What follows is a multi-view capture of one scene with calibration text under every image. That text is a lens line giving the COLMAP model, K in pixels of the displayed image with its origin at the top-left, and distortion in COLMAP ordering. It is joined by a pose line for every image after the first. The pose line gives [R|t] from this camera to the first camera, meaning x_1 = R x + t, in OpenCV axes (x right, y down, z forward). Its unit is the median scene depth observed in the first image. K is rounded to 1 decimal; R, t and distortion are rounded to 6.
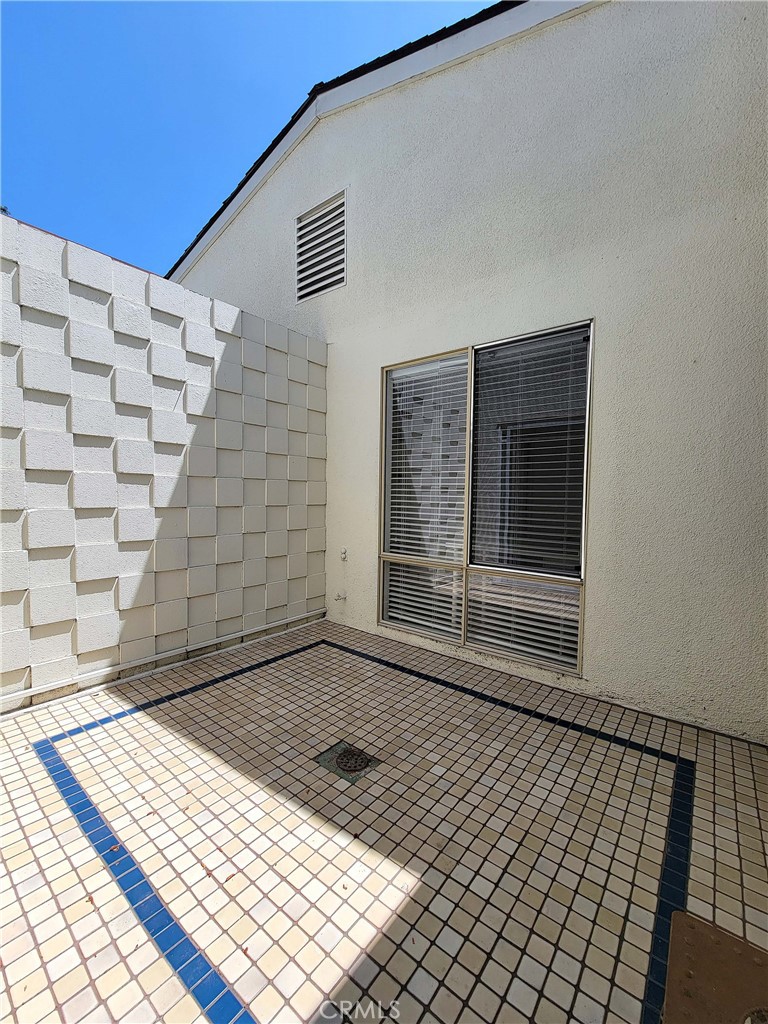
lens RADIAL K [[421.1, 0, 384.0], [0, 421.1, 512.0], [0, 0, 1]] dist [-0.001300, 0.000164]
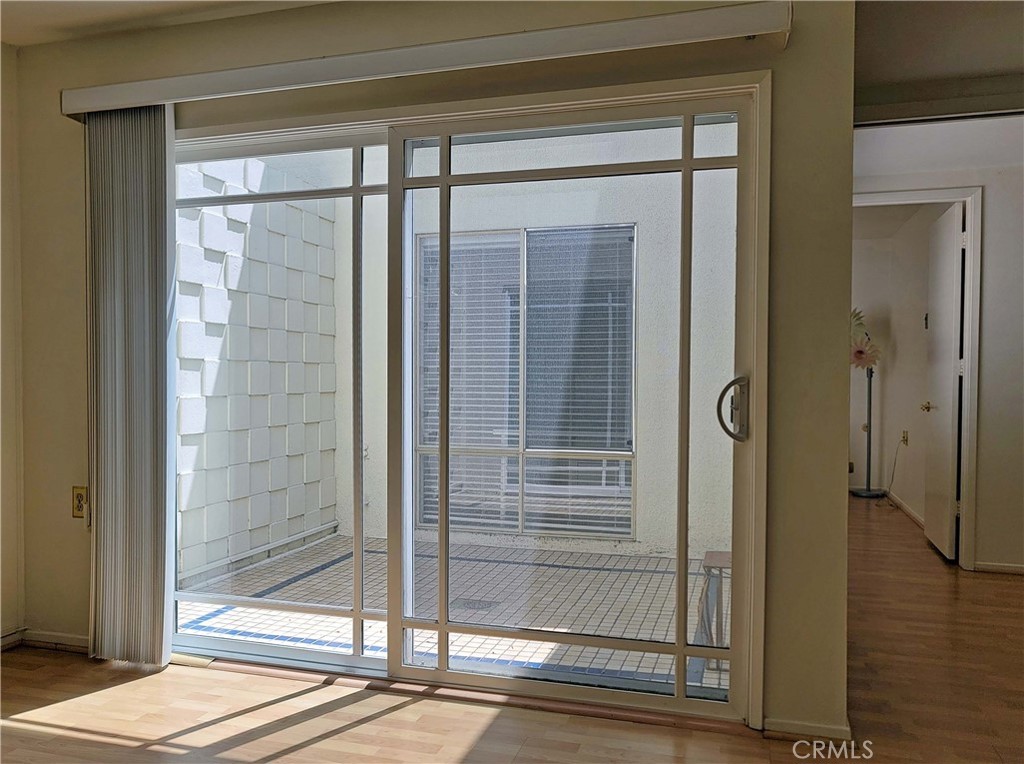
lens RADIAL K [[834.2, 0, 508.3], [0, 834.2, 398.9], [0, 0, 1]] dist [-0.007636, -0.001766]
pose [[0.929016, -0.021035, 0.369442, -0.629319], [0.025963, 0.999628, -0.008372, 0.026911], [-0.369129, 0.017369, 0.929216, -0.903362]]
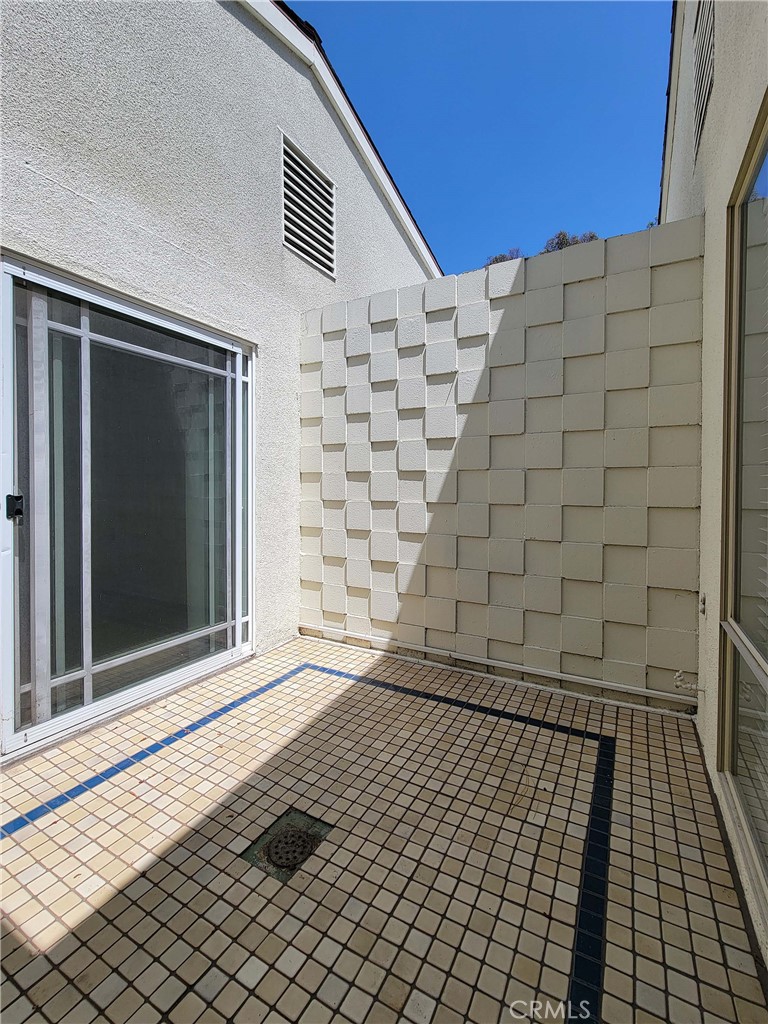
lens RADIAL K [[440.3, 0, 381.6], [0, 440.3, 492.5], [0, 0, 1]] dist [-0.002132, 0.000435]
pose [[0.165861, -0.004370, -0.986139, 0.528128], [-0.043060, 0.999004, -0.011669, -0.018284], [0.985209, 0.044398, 0.165508, 0.747526]]
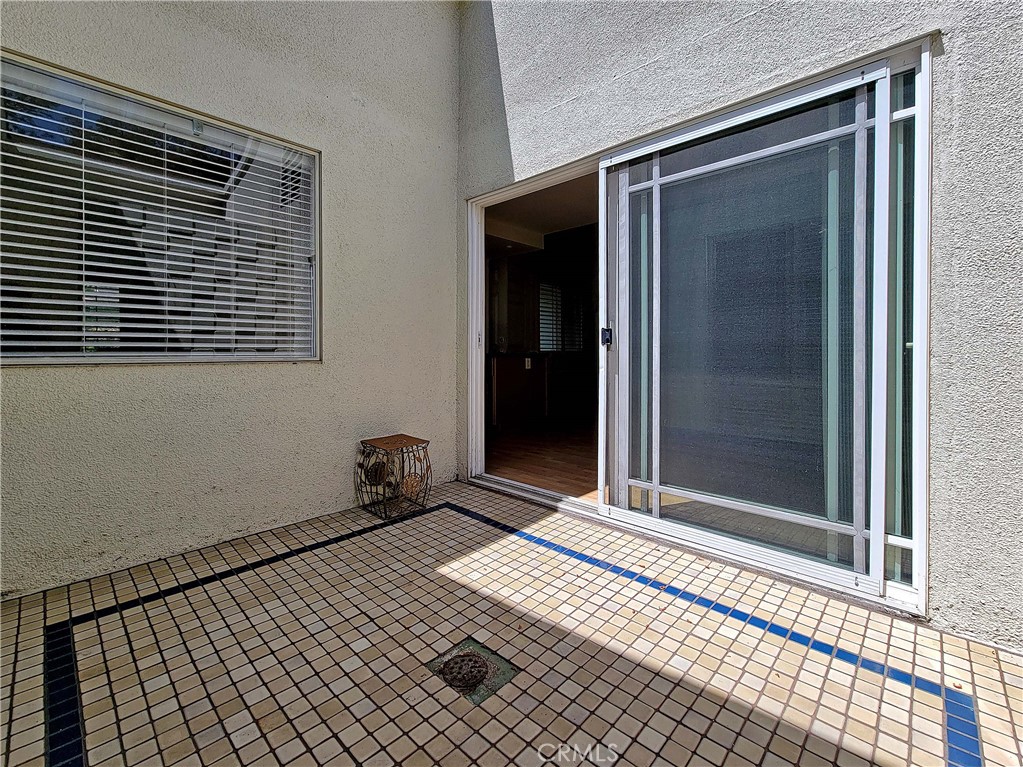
lens RADIAL K [[447.7, 0, 517.5], [0, 447.7, 352.7], [0, 0, 1]] dist [-0.001618, 0.000021]
pose [[-0.997575, -0.015767, 0.067790, -0.153296], [-0.012748, 0.998918, 0.044730, 0.016251], [-0.068421, 0.043757, -0.996696, 1.284056]]
